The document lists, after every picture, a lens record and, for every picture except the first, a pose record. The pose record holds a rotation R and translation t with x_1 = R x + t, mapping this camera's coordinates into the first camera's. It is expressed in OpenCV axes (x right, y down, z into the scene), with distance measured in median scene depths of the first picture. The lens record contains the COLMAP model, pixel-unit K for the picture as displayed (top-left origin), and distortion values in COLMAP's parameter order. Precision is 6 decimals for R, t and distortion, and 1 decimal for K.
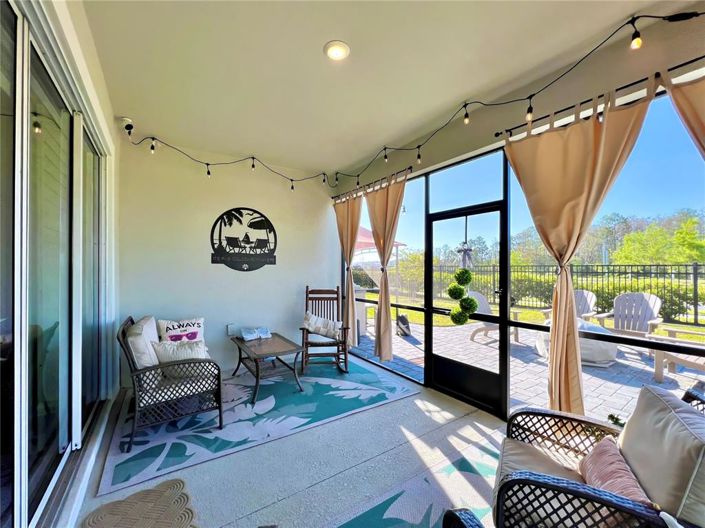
lens RADIAL K [[302.8, 0, 352.5], [0, 302.8, 264.0], [0, 0, 1]] dist [-0.000369, 0.000025]
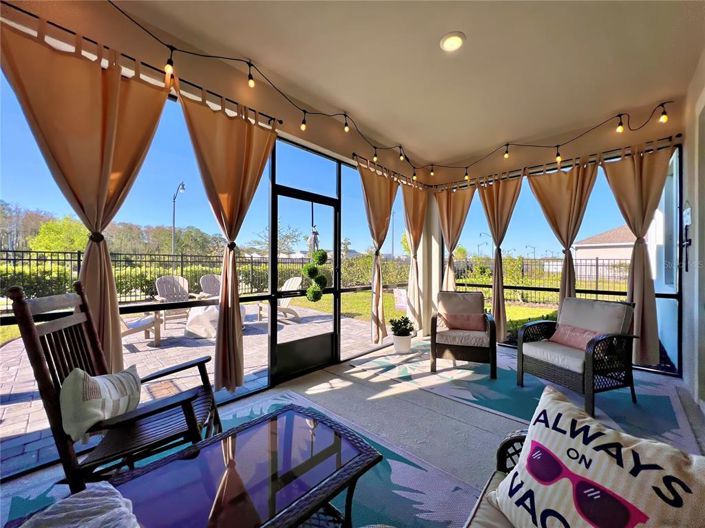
lens RADIAL K [[285.6, 0, 352.5], [0, 285.6, 264.0], [0, 0, 1]] dist [-0.000507, 0.000001]
pose [[-0.244473, 0.000770, 0.969656, -0.679511], [-0.019536, 0.999793, -0.005720, 0.070463], [-0.969459, -0.020342, -0.244407, 1.138447]]
